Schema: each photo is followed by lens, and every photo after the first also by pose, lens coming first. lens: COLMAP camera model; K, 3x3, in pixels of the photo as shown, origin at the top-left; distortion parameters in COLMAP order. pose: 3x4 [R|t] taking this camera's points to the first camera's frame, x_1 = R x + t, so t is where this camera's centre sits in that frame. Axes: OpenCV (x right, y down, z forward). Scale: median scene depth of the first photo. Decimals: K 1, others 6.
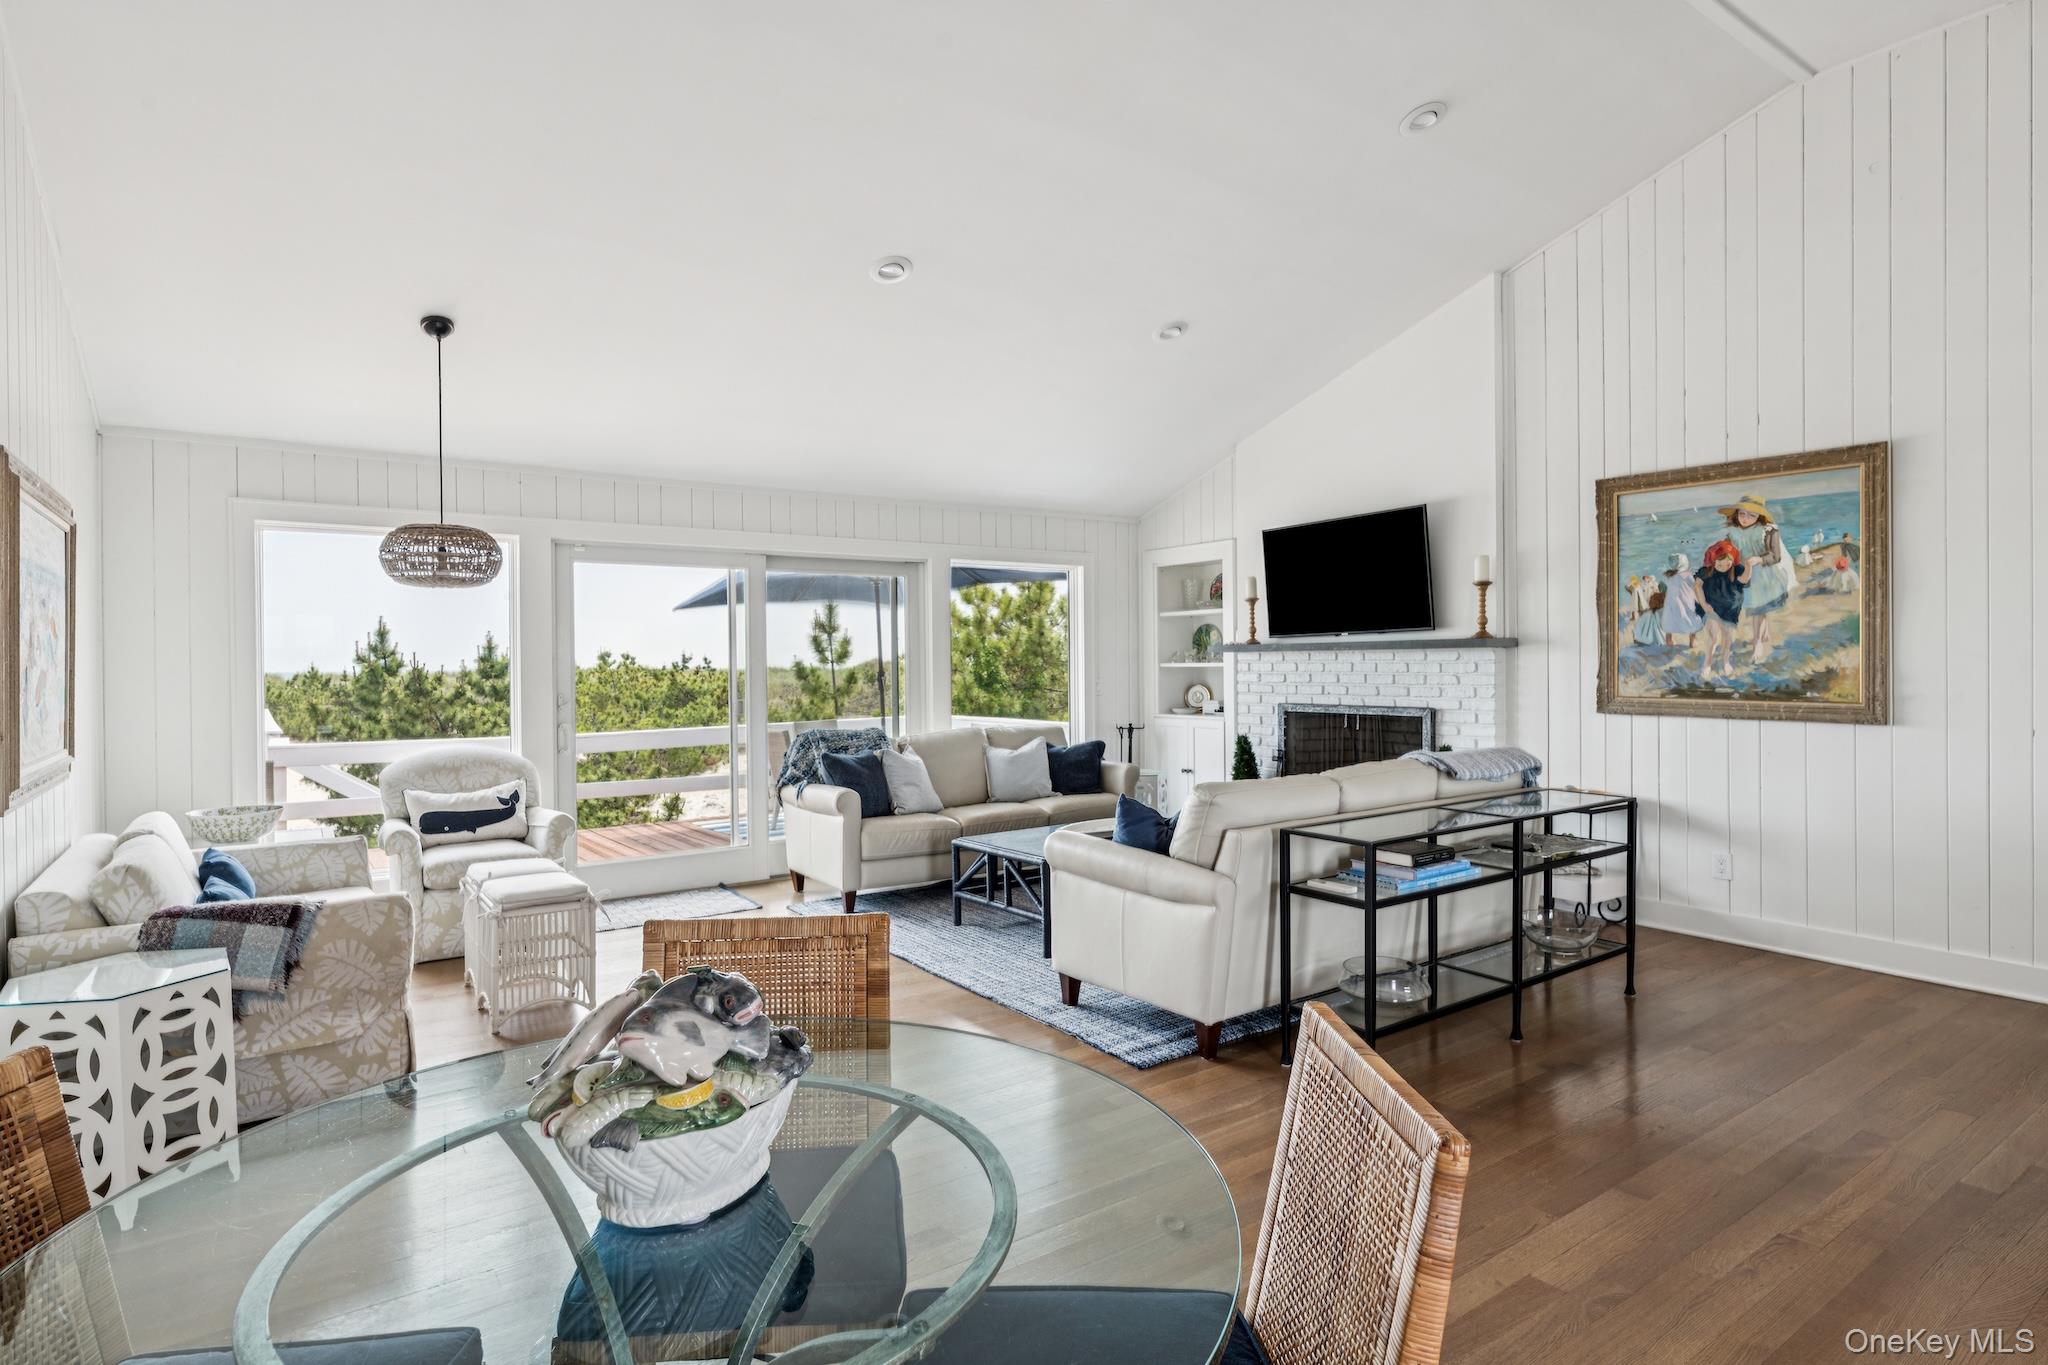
lens RADIAL K [[1082.7, 0, 1026.0], [0, 1082.7, 664.0], [0, 0, 1]] dist [-0.002596, 0.000865]
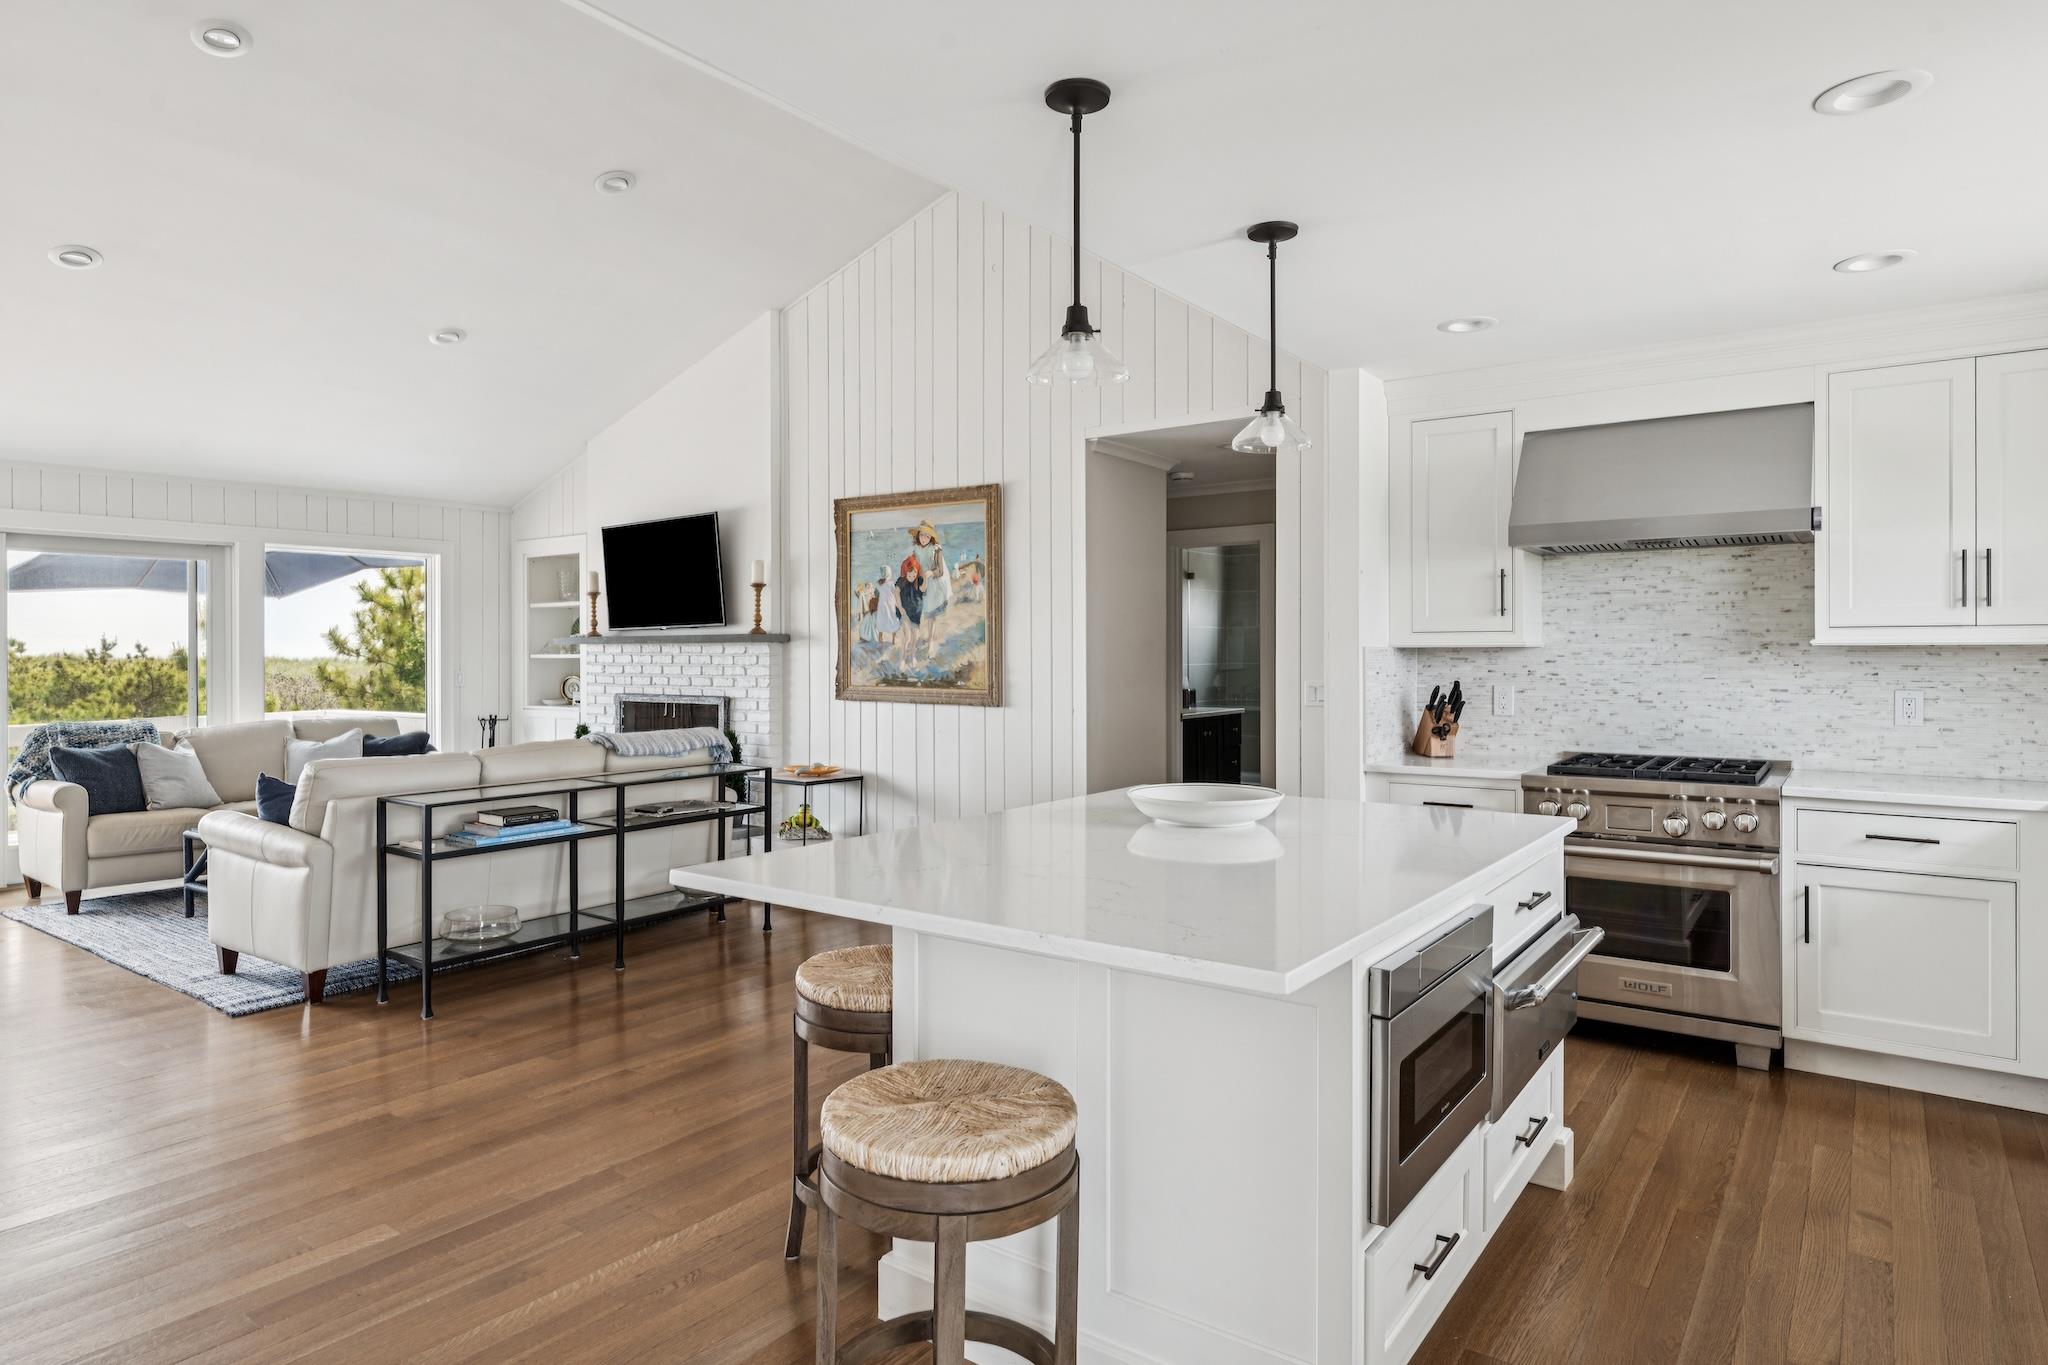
lens RADIAL K [[1185.6, 0, 1021.1], [0, 1185.6, 651.3], [0, 0, 1]] dist [-0.003084, -0.000895]
pose [[0.947306, 0.007743, 0.320235, 0.319823], [-0.006462, 0.999966, -0.005062, -0.001700], [-0.320264, 0.002726, 0.947325, -0.279881]]
